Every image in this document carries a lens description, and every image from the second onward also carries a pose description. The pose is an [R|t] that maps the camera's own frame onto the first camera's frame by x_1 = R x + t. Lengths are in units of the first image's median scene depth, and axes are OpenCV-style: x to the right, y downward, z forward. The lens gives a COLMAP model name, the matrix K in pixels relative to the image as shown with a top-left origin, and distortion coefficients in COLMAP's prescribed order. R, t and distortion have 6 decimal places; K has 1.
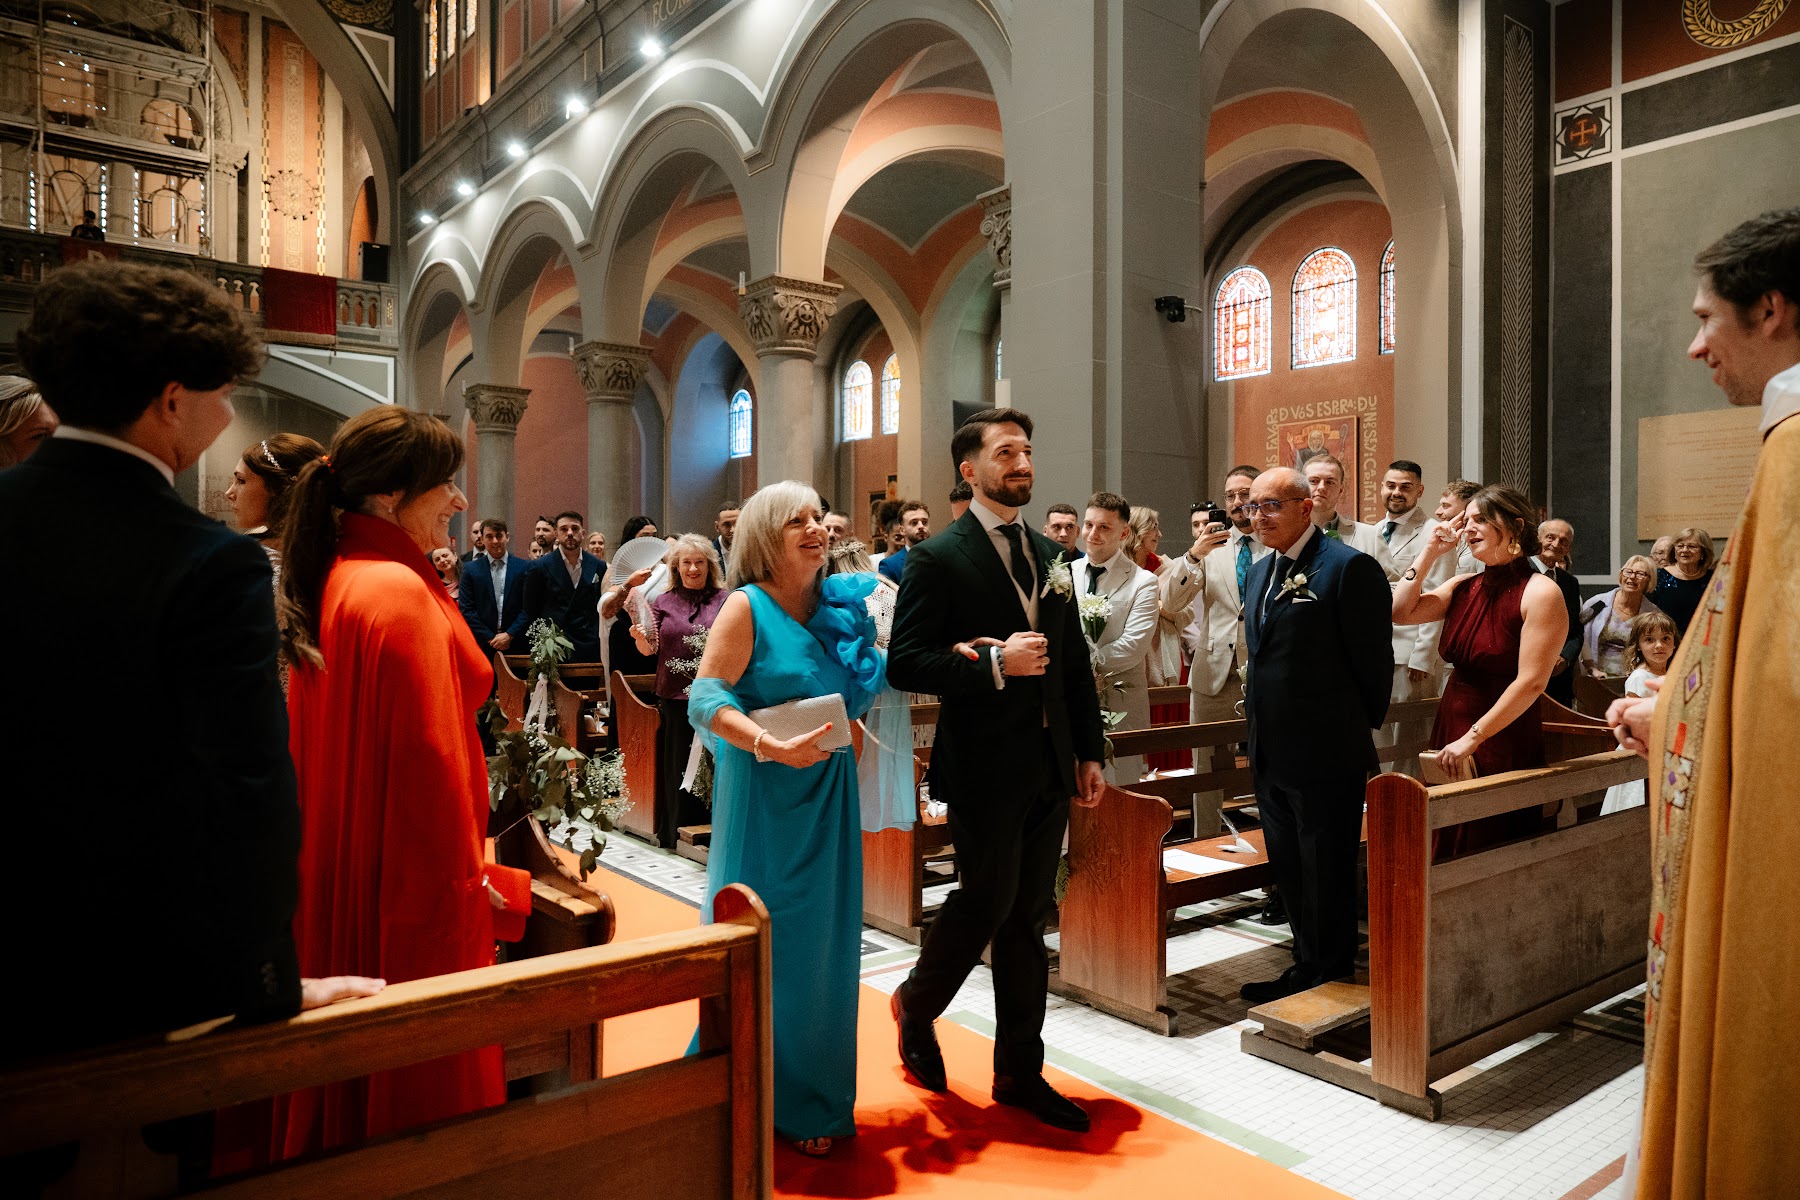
lens RADIAL K [[1218.1, 0, 900.1], [0, 1218.1, 595.9], [0, 0, 1]] dist [-0.000676, 0.000182]
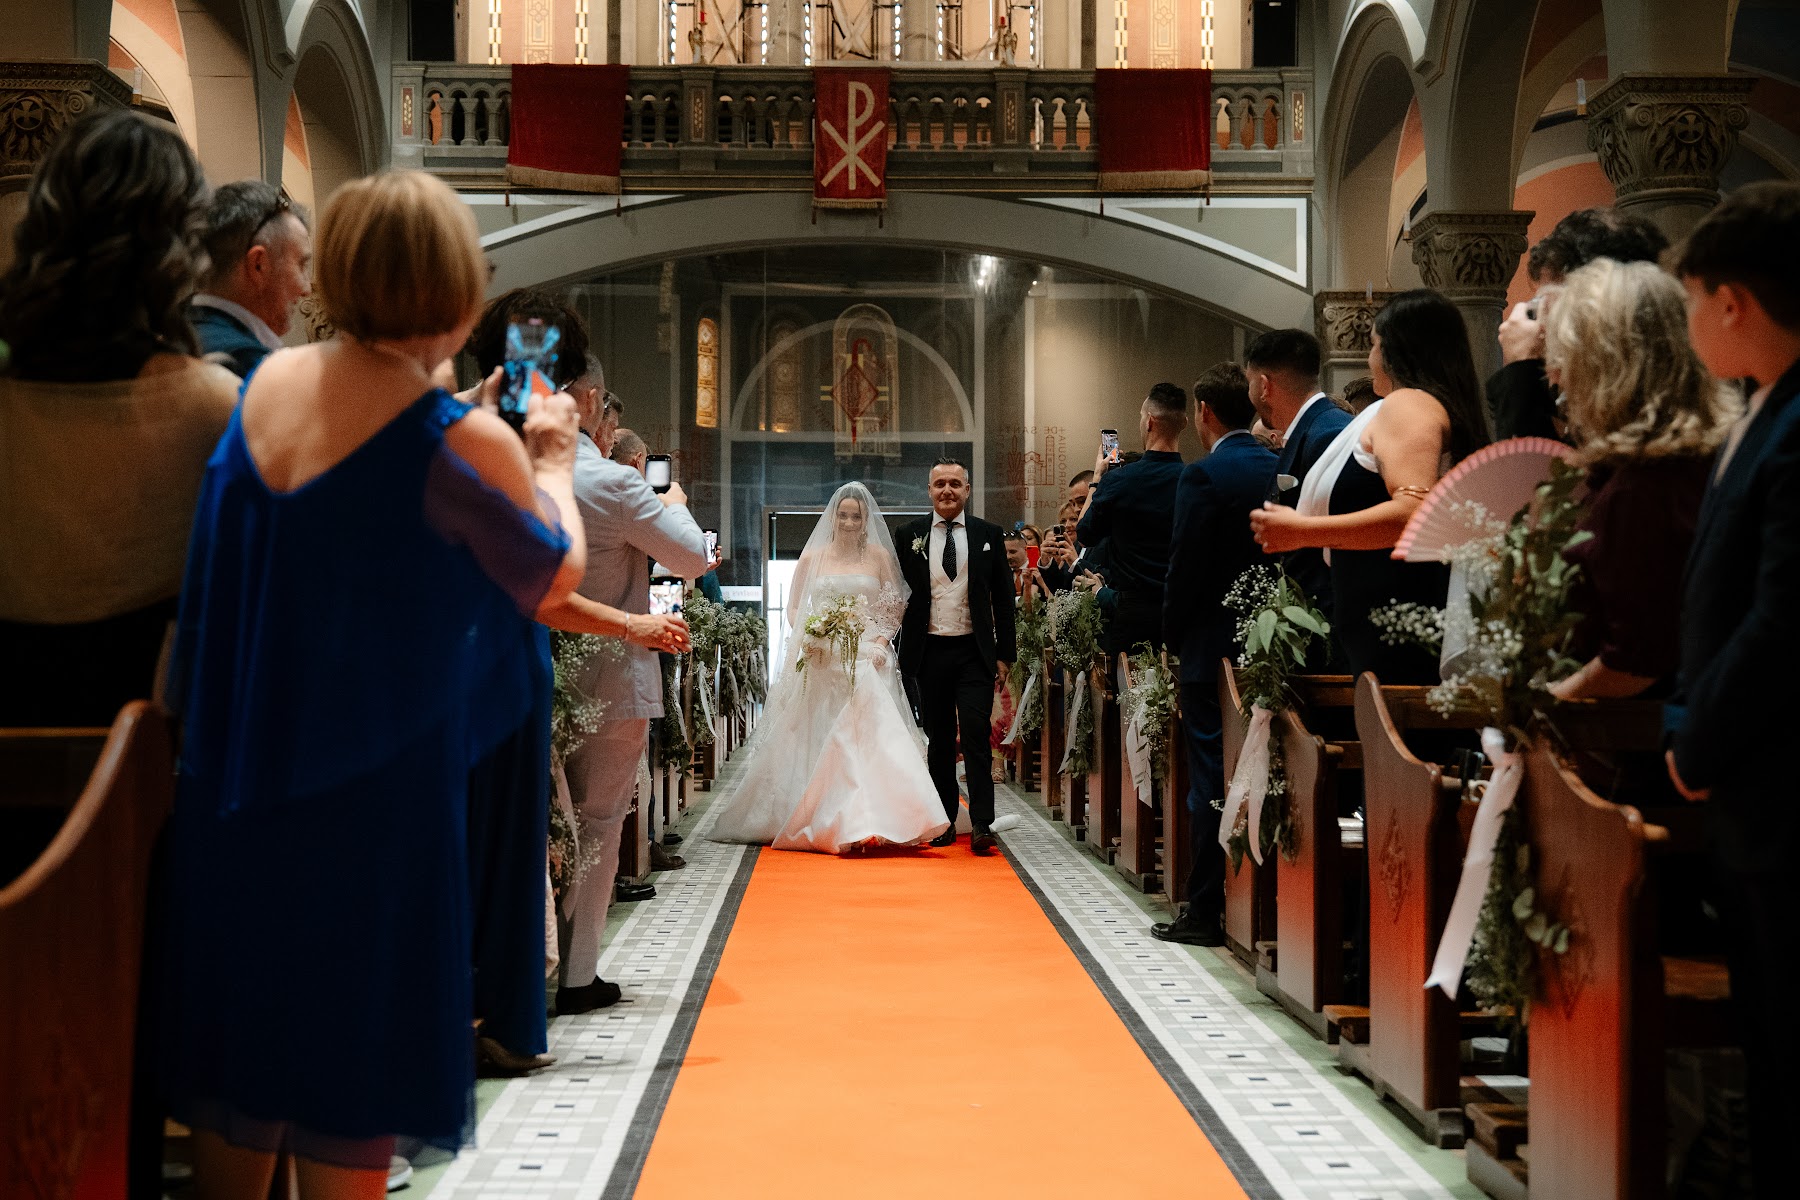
lens RADIAL K [[2152.3, 0, 899.7], [0, 2152.3, 601.6], [0, 0, 1]] dist [-0.008937, 0.000000]
pose [[0.802250, -0.016317, -0.596765, 0.016473], [-0.002523, 0.999525, -0.030721, 0.018577], [0.596983, 0.026152, 0.801828, 0.113080]]
